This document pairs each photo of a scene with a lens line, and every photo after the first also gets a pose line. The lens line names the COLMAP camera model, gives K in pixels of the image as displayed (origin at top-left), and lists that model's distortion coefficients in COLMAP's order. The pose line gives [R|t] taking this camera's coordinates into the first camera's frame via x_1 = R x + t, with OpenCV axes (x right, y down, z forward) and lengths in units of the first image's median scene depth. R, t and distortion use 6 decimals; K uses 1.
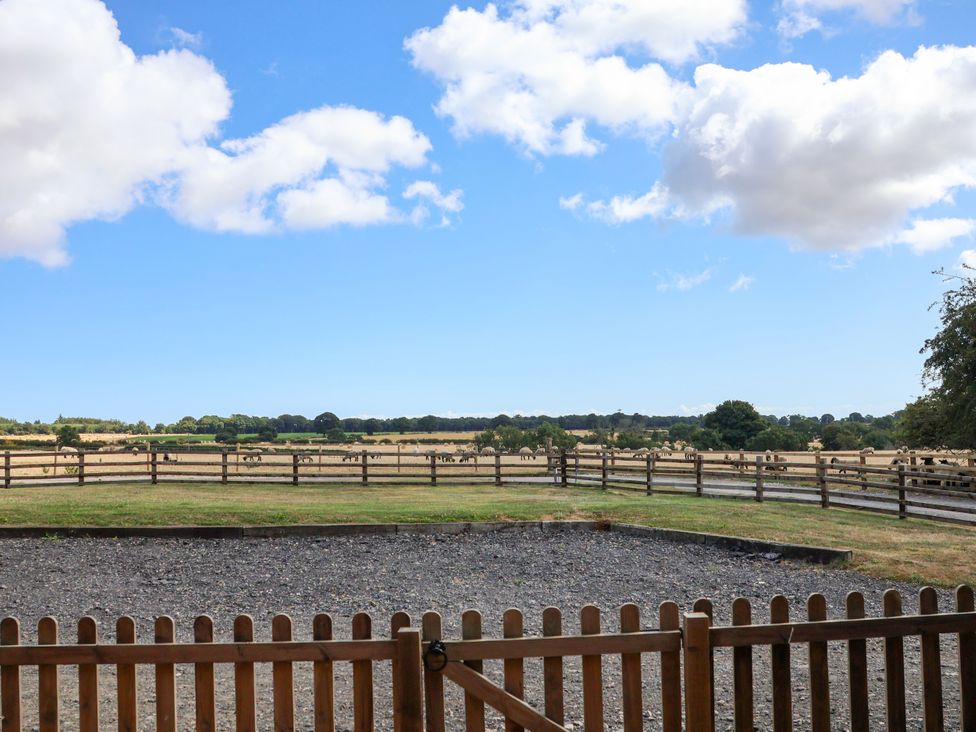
lens RADIAL K [[877.6, 0, 488.0], [0, 877.6, 366.0], [0, 0, 1]] dist [-0.104511, 0.007498]
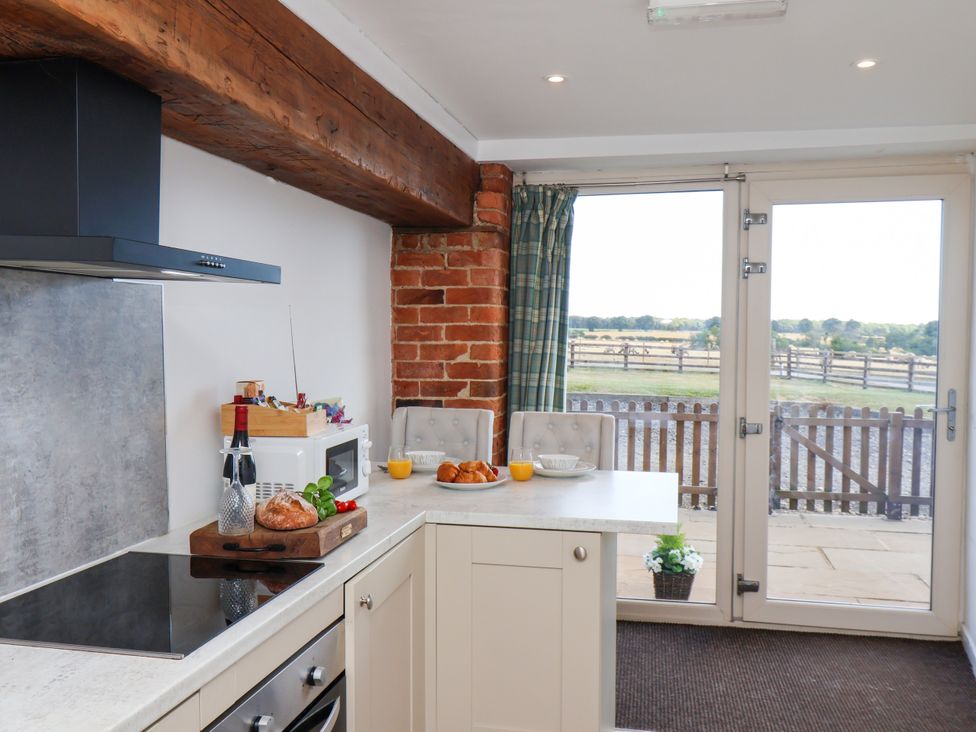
lens RADIAL K [[836.6, 0, 496.0], [0, 836.6, 371.9], [0, 0, 1]] dist [0.017853, -0.009496]
pose [[0.973033, 0.047219, -0.225779, -0.046453], [-0.018265, 0.991522, 0.128651, -0.014590], [0.229940, -0.121058, 0.965646, -0.217039]]
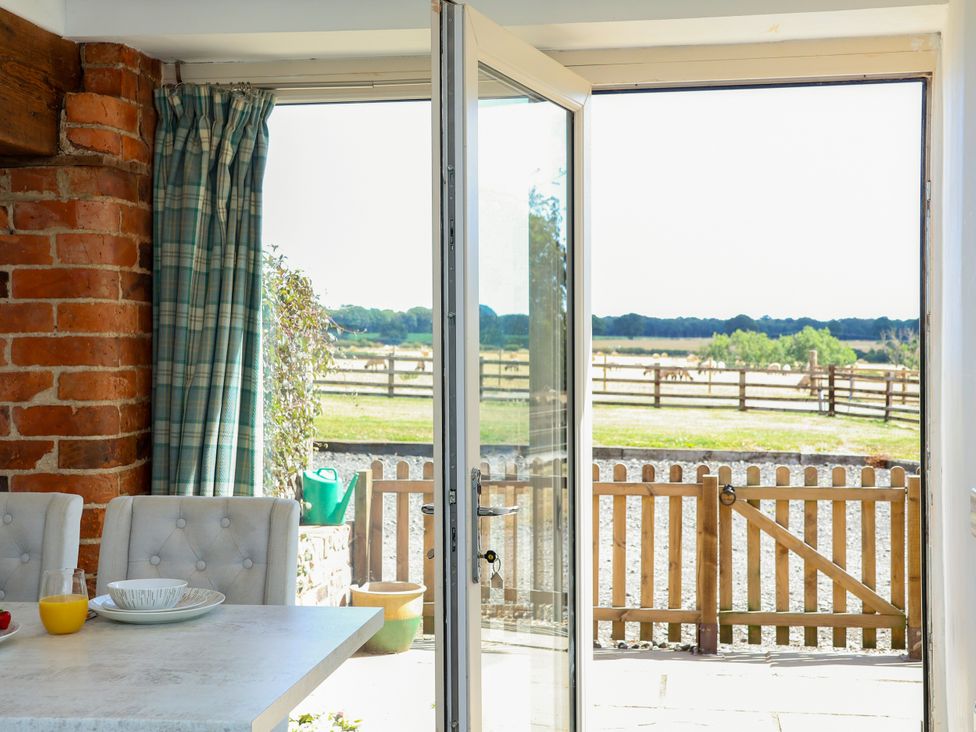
lens RADIAL K [[1363.0, 0, 504.3], [0, 1363.0, 365.2], [0, 0, 1]] dist [0.083556, 0.034464]
pose [[0.987943, 0.030856, -0.151714, -0.013279], [-0.016193, 0.995157, 0.096951, -0.014465], [0.153971, -0.093325, 0.983658, -0.191386]]
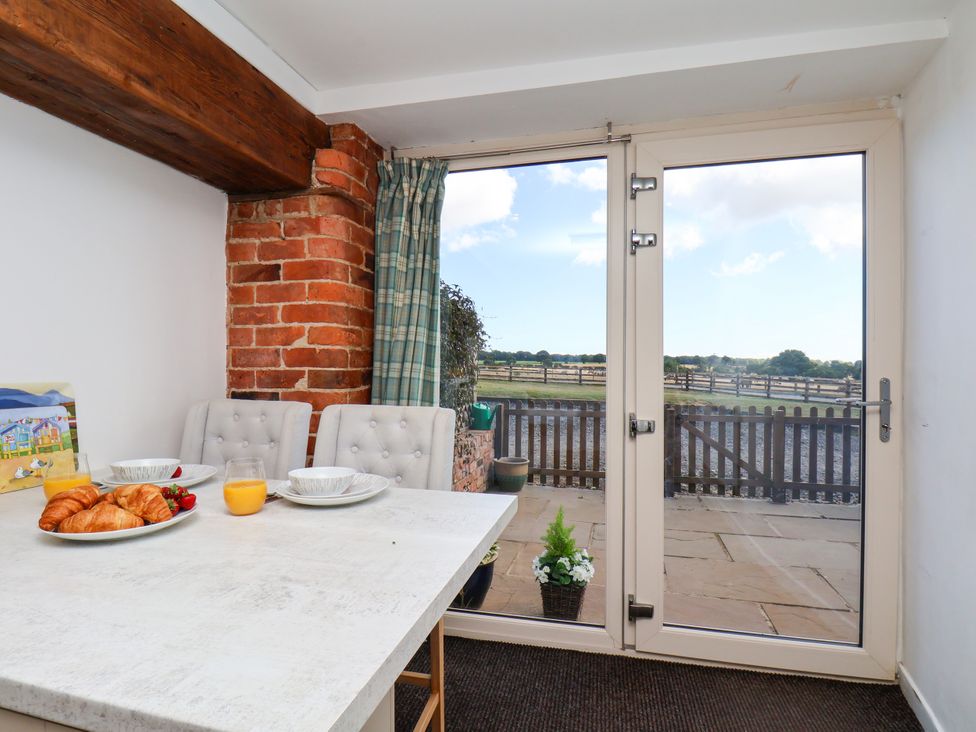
lens RADIAL K [[493.8, 0, 499.6], [0, 493.8, 367.2], [0, 0, 1]] dist [0.000470, -0.000557]
pose [[0.966615, 0.036348, -0.253643, -0.034237], [-0.014984, 0.996212, 0.085657, 0.003844], [0.255796, -0.078997, 0.963498, -0.111841]]
